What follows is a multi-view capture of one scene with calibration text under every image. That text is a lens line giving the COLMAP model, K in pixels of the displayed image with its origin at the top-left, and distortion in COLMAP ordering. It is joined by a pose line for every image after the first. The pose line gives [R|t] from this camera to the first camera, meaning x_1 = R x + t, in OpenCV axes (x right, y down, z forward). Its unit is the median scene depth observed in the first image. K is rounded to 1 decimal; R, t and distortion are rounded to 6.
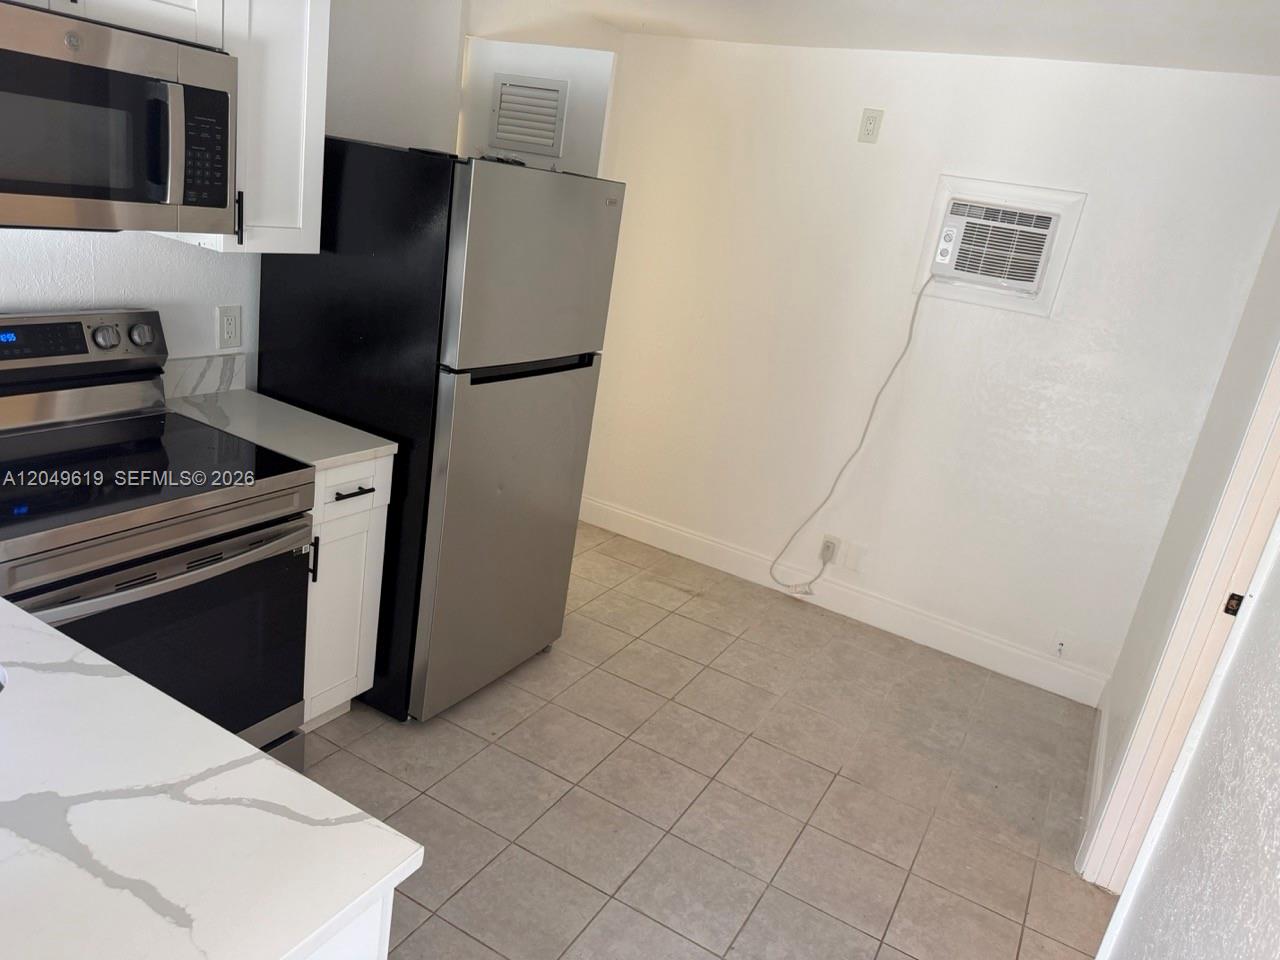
lens RADIAL K [[917.2, 0, 639.7], [0, 917.2, 483.1], [0, 0, 1]] dist [0.078030, -0.071076]
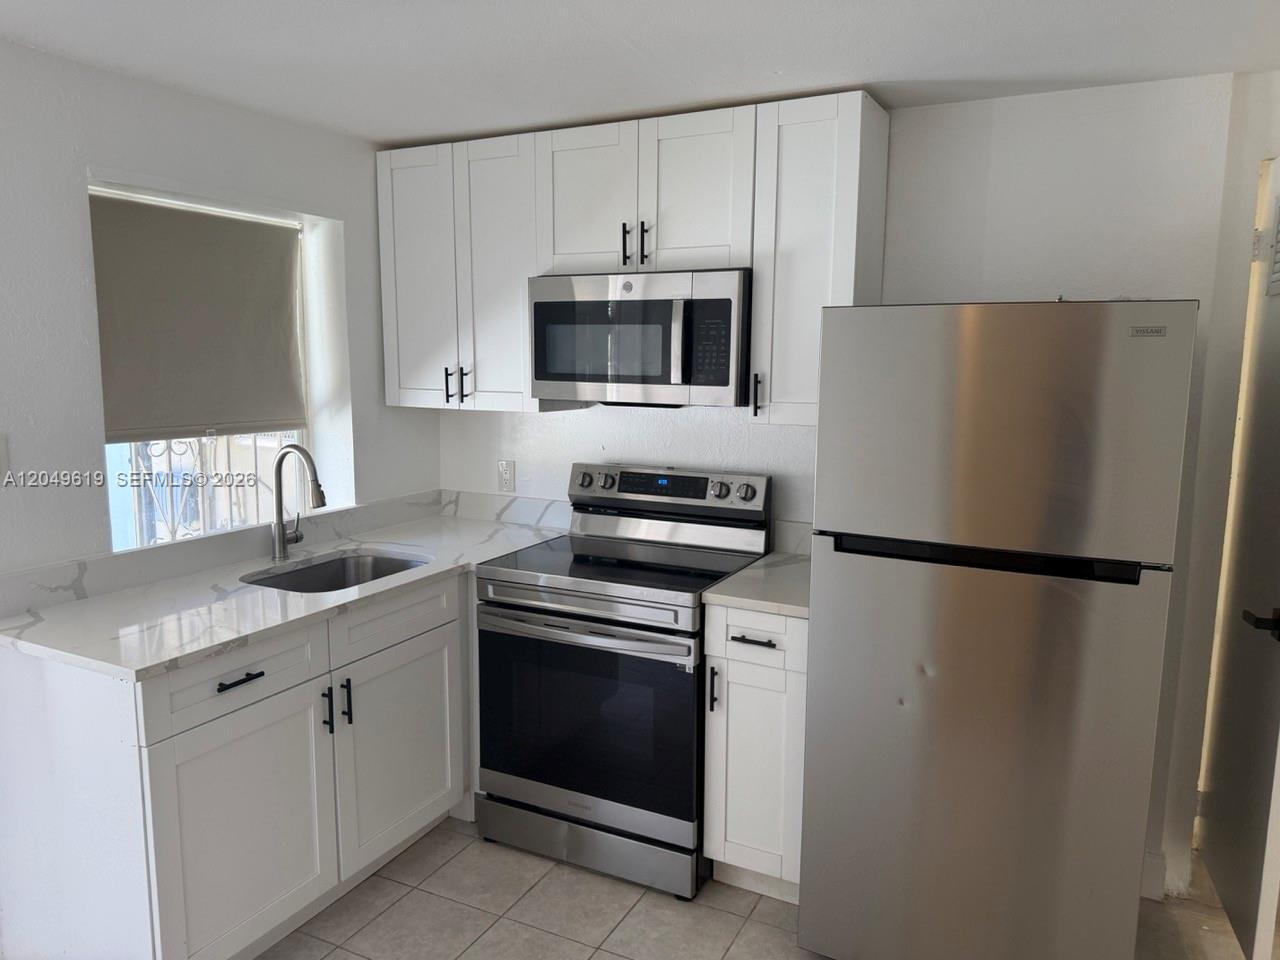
lens RADIAL K [[917.2, 0, 640.7], [0, 917.2, 479.5], [0, 0, 1]] dist [0.078030, -0.071076]
pose [[0.040309, -0.021817, -0.998949, 0.718058], [-0.316696, 0.947936, -0.033482, -0.085694], [0.947670, 0.317712, 0.031301, 0.803819]]
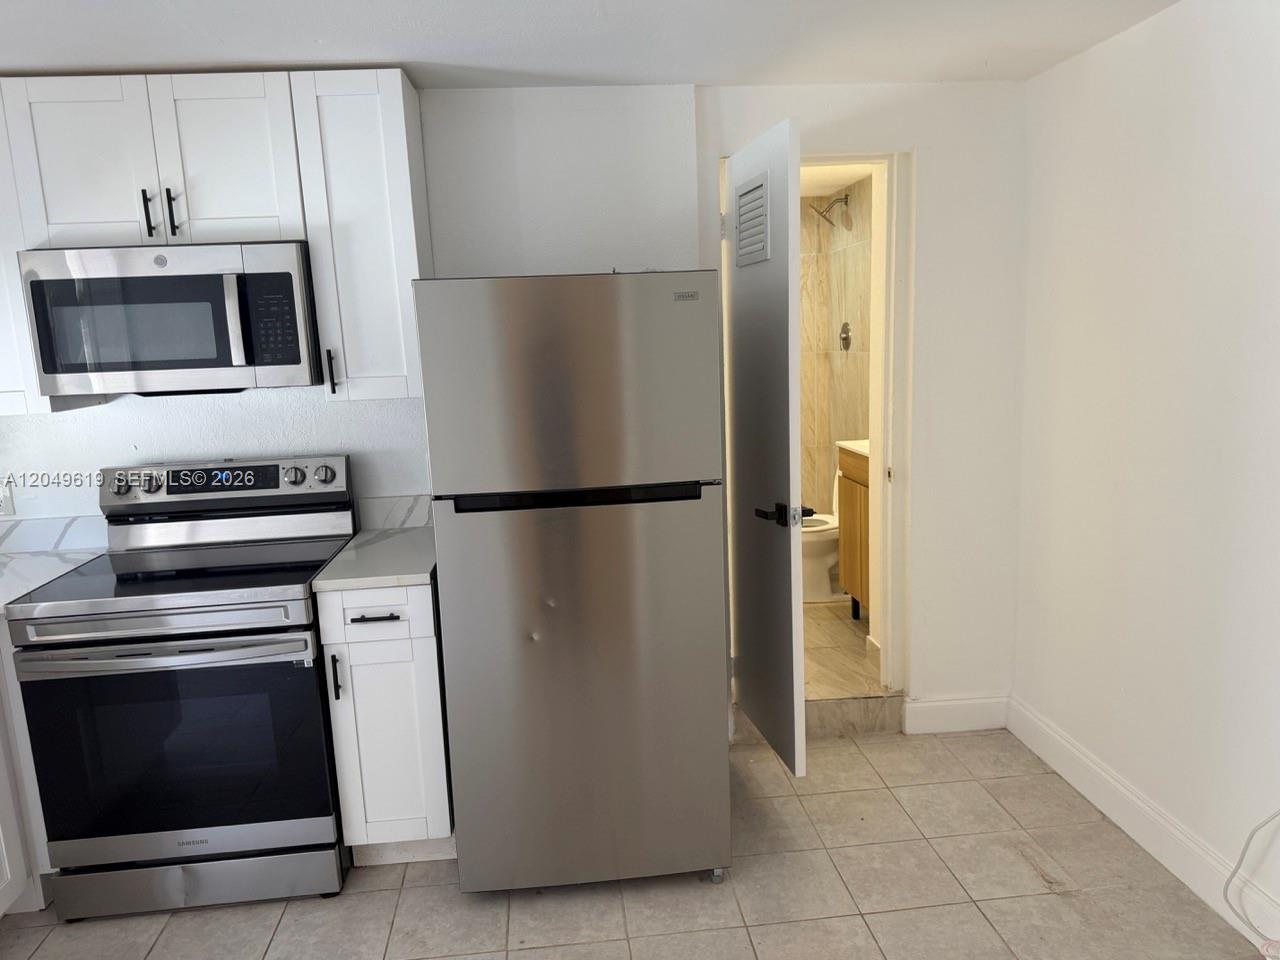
lens RADIAL K [[917.2, 0, 646.4], [0, 917.2, 480.1], [0, 0, 1]] dist [0.078030, -0.071076]
pose [[0.554874, -0.040185, -0.830964, 0.722074], [-0.132030, 0.981920, -0.135648, -0.039764], [0.821391, 0.184980, 0.539536, 0.676189]]
